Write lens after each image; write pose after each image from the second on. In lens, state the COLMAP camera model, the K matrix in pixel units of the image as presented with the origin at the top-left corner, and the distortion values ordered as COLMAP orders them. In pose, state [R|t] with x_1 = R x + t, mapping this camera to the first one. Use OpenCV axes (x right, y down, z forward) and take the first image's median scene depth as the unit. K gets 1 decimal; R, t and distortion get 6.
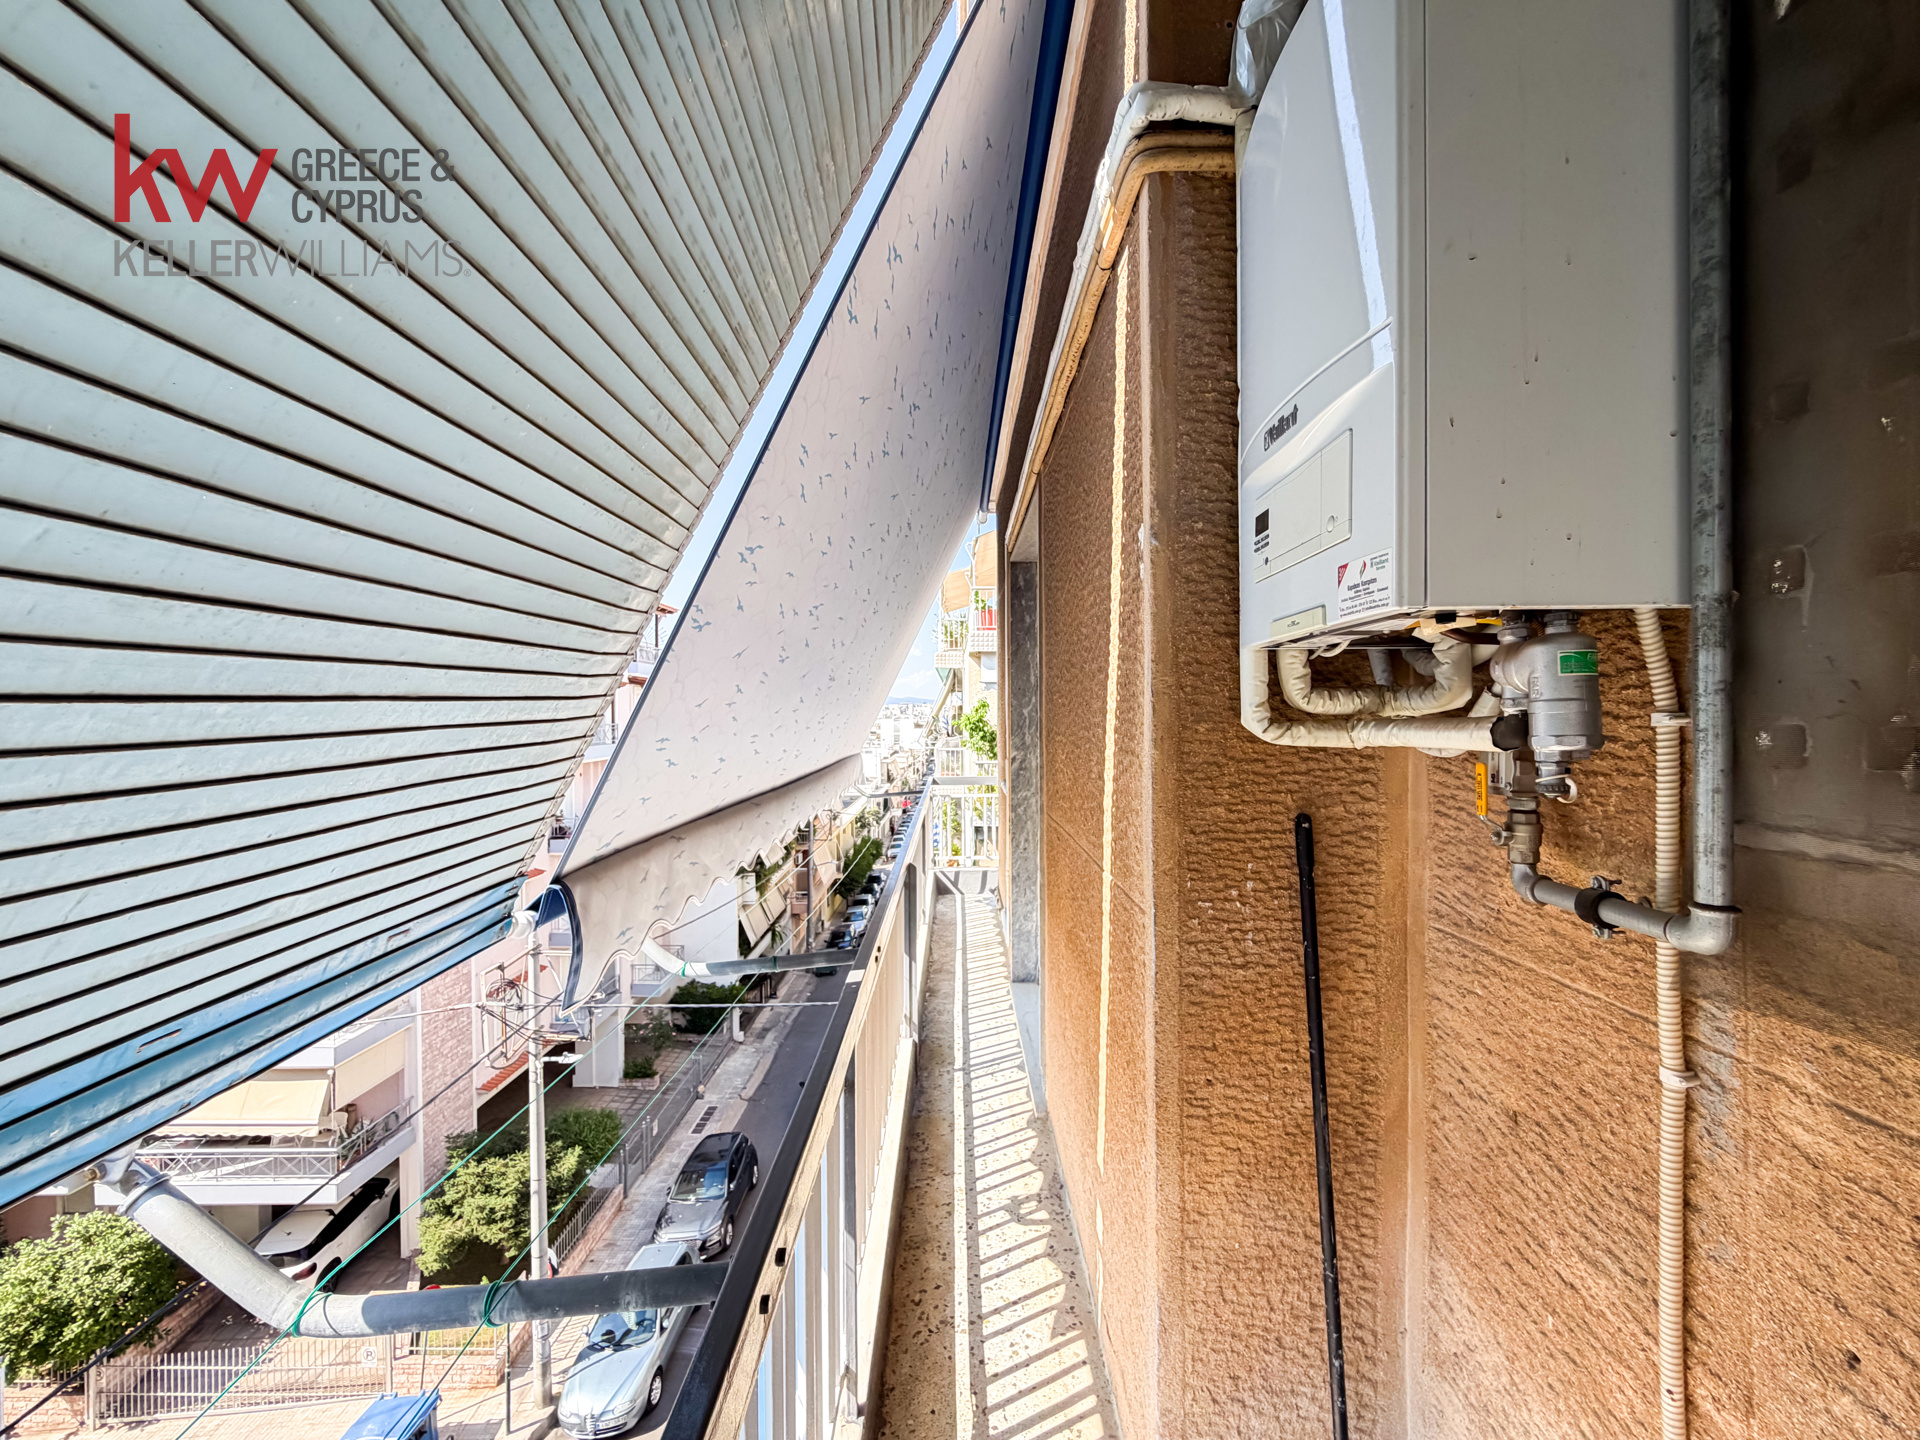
lens RADIAL K [[778.2, 0, 956.4], [0, 778.2, 720.6], [0, 0, 1]] dist [0.000169, 0.000101]
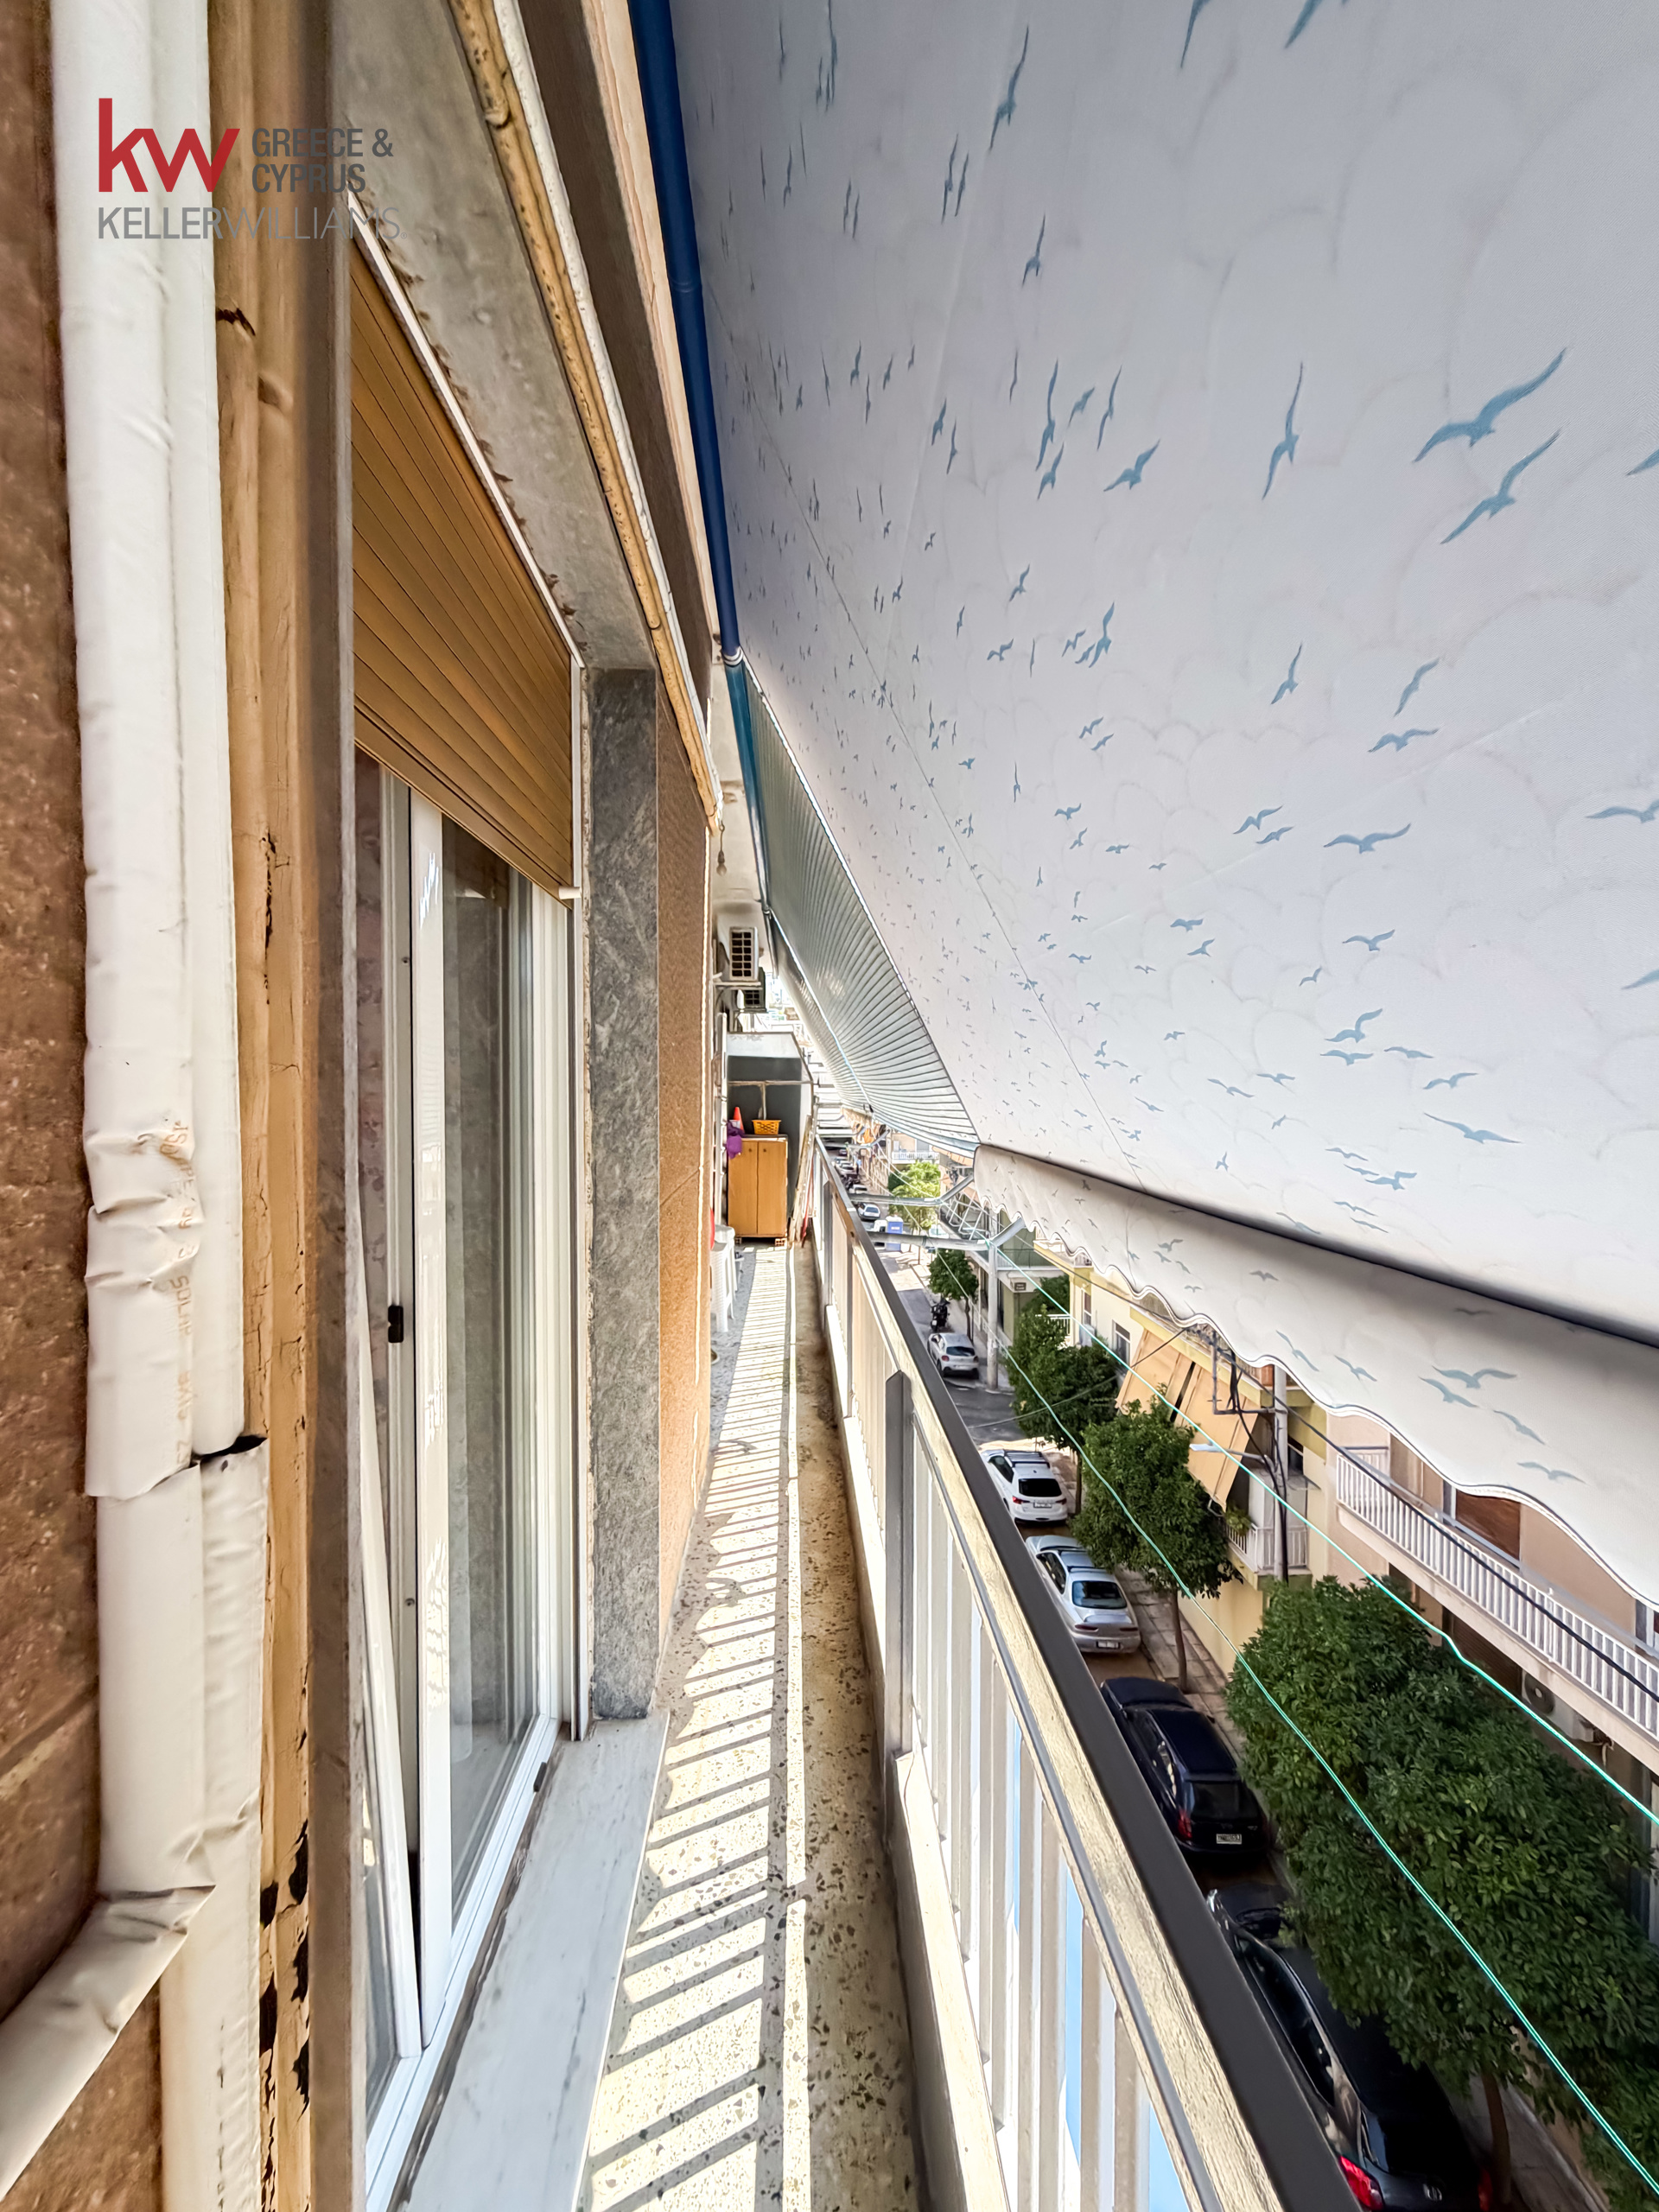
lens RADIAL K [[896.5, 0, 830.8], [0, 896.5, 1100.9], [0, 0, 1]] dist [0.000169, 0.000101]
pose [[-0.999123, 0.013022, -0.039789, -0.002852], [0.012208, 0.999712, 0.020652, 0.030358], [0.040047, 0.020148, -0.998995, 1.871890]]
